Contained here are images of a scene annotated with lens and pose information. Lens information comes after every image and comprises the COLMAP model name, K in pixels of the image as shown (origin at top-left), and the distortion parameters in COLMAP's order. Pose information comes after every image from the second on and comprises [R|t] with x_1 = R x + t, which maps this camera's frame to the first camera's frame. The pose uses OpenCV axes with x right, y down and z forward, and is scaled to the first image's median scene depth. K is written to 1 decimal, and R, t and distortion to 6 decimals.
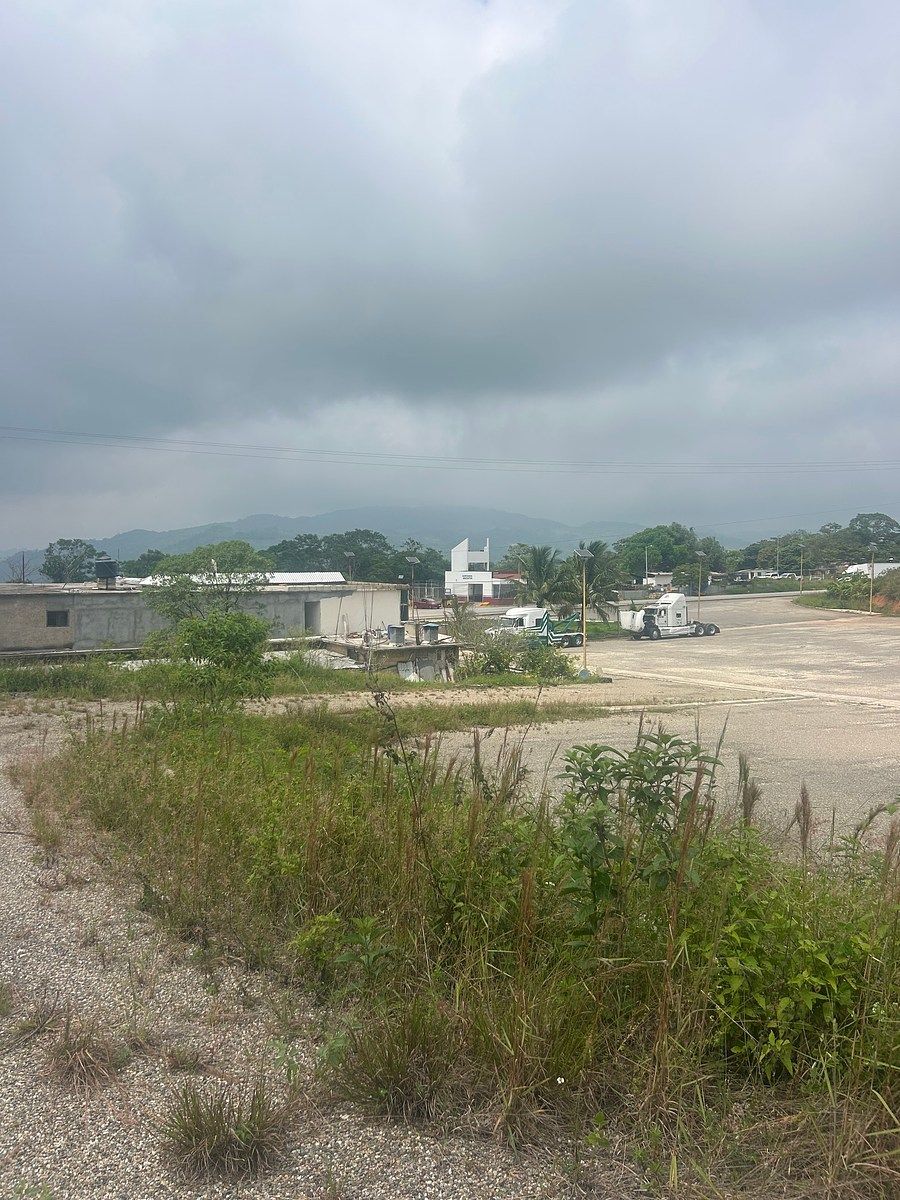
lens RADIAL K [[904.7, 0, 439.2], [0, 904.7, 599.8], [0, 0, 1]] dist [0.069844, -0.068343]
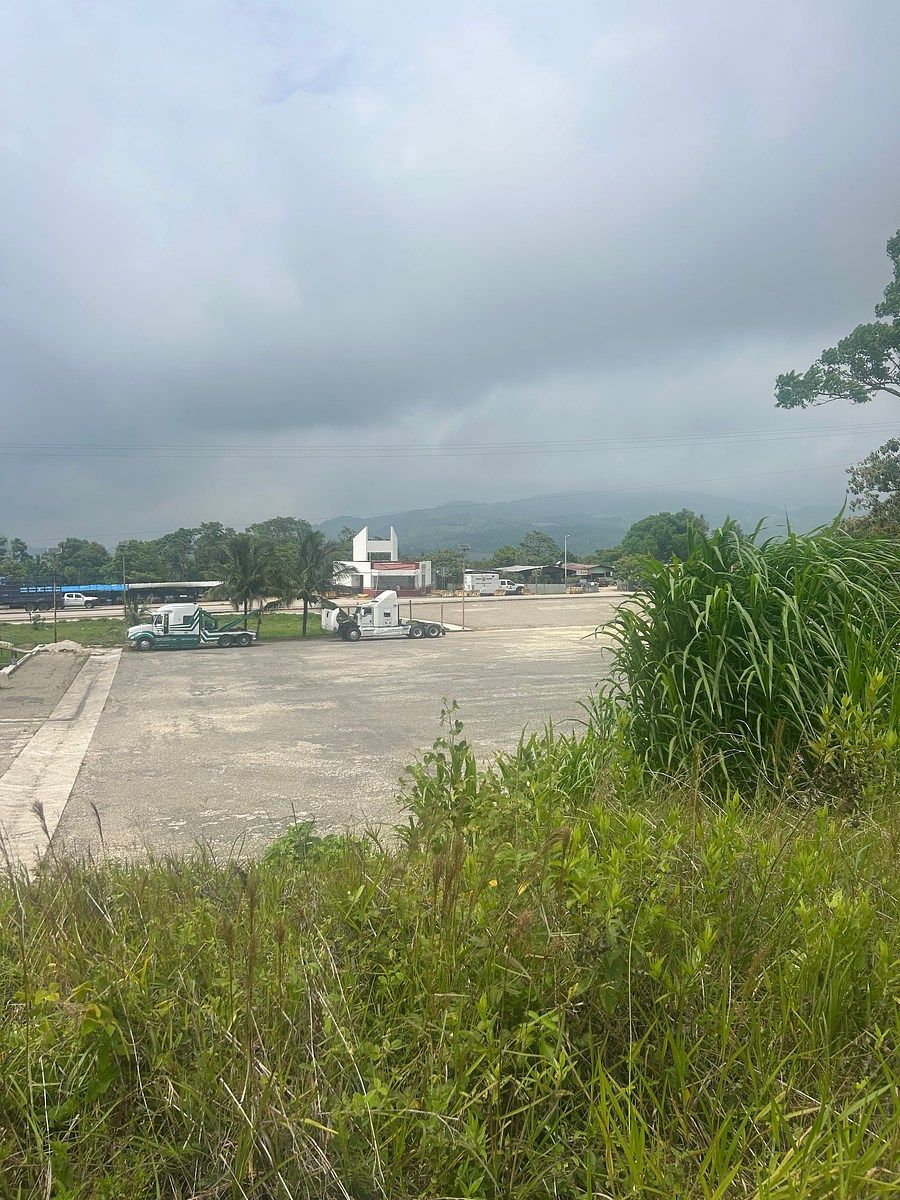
lens RADIAL K [[906.4, 0, 445.7], [0, 906.4, 600.8], [0, 0, 1]] dist [0.073854, -0.078472]
pose [[0.975231, 0.019592, -0.220321, 0.538661], [-0.015948, 0.999705, 0.018308, -0.014846], [0.220615, -0.014341, 0.975256, 0.137891]]
